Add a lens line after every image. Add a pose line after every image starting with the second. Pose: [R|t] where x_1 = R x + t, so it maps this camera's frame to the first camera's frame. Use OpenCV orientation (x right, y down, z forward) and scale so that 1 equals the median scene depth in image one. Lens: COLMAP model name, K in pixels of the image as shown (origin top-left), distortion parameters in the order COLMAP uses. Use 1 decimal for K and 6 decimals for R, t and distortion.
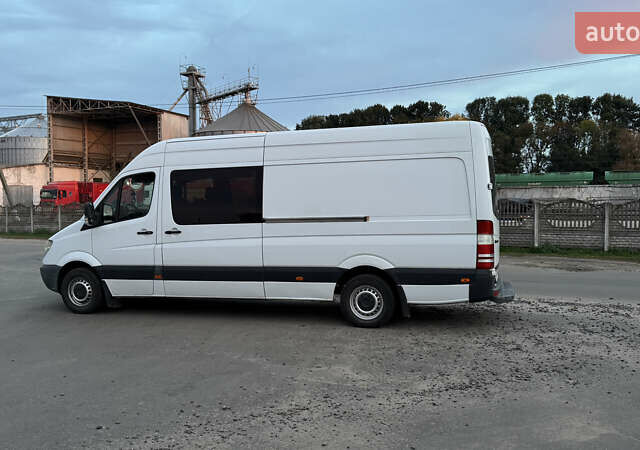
lens RADIAL K [[560.4, 0, 320.0], [0, 560.4, 225.0], [0, 0, 1]] dist [0.169012, -0.321266]
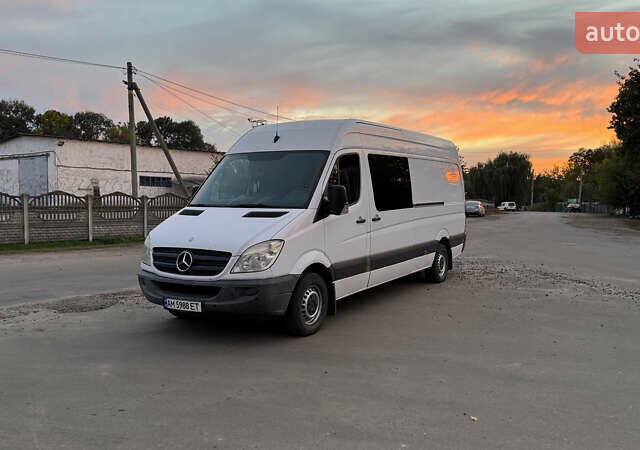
lens RADIAL K [[560.4, 0, 320.0], [0, 560.4, 225.0], [0, 0, 1]] dist [0.169012, -0.321266]
pose [[0.231804, -0.038941, 0.971983, -1.176556], [0.034395, 0.998902, 0.031817, -0.010741], [-0.972154, 0.026056, 0.232889, 0.850459]]
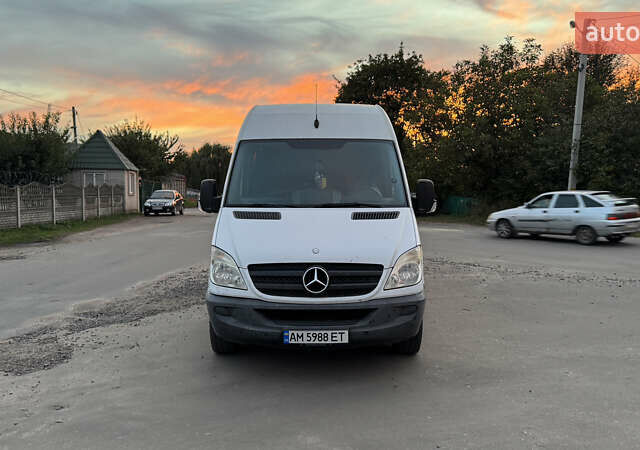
lens RADIAL K [[560.4, 0, 320.0], [0, 560.4, 225.0], [0, 0, 1]] dist [0.169012, -0.321266]
pose [[-0.301703, -0.056947, 0.951700, -1.040372], [0.042531, 0.996417, 0.073106, -0.041261], [-0.952453, 0.062533, -0.298200, 1.344733]]
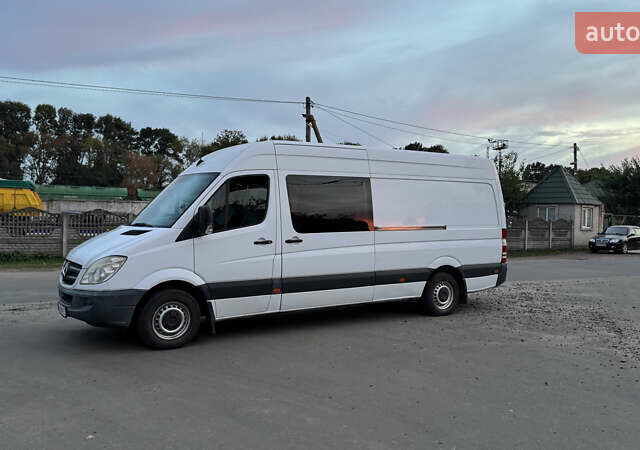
lens RADIAL K [[560.4, 0, 320.0], [0, 560.4, 225.0], [0, 0, 1]] dist [0.169012, -0.321266]
pose [[0.638113, 0.008709, 0.769893, -0.924414], [0.010285, 0.999750, -0.019833, 0.004864], [-0.769874, 0.020574, 0.637865, 0.364597]]
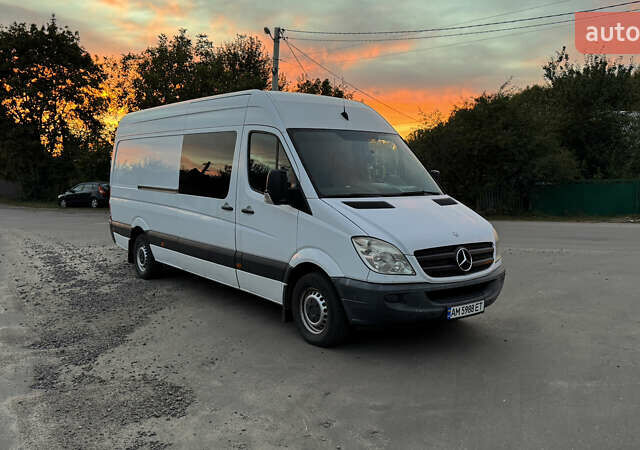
lens RADIAL K [[560.4, 0, 320.0], [0, 560.4, 225.0], [0, 0, 1]] dist [0.169012, -0.321266]
pose [[-0.823182, -0.041691, 0.566245, -0.739132], [0.030979, 0.992517, 0.118112, -0.063929], [-0.566932, 0.114770, -0.815731, 1.783421]]
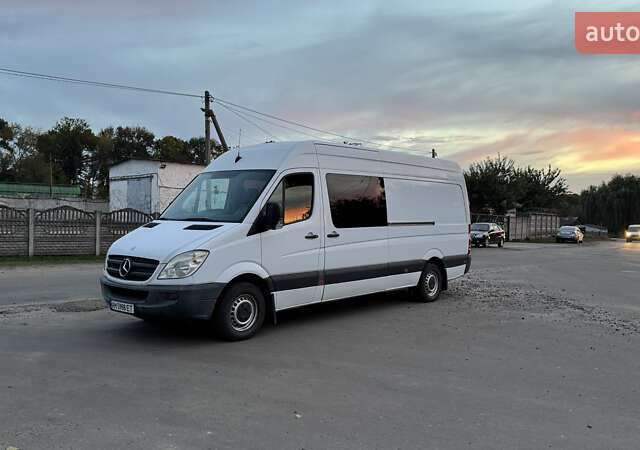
lens RADIAL K [[560.4, 0, 320.0], [0, 560.4, 225.0], [0, 0, 1]] dist [0.169012, -0.321266]
pose [[0.407518, 0.005027, 0.913183, -1.146473], [0.013506, 0.999842, -0.011531, 0.005079], [-0.913097, 0.017032, 0.407386, 0.602107]]
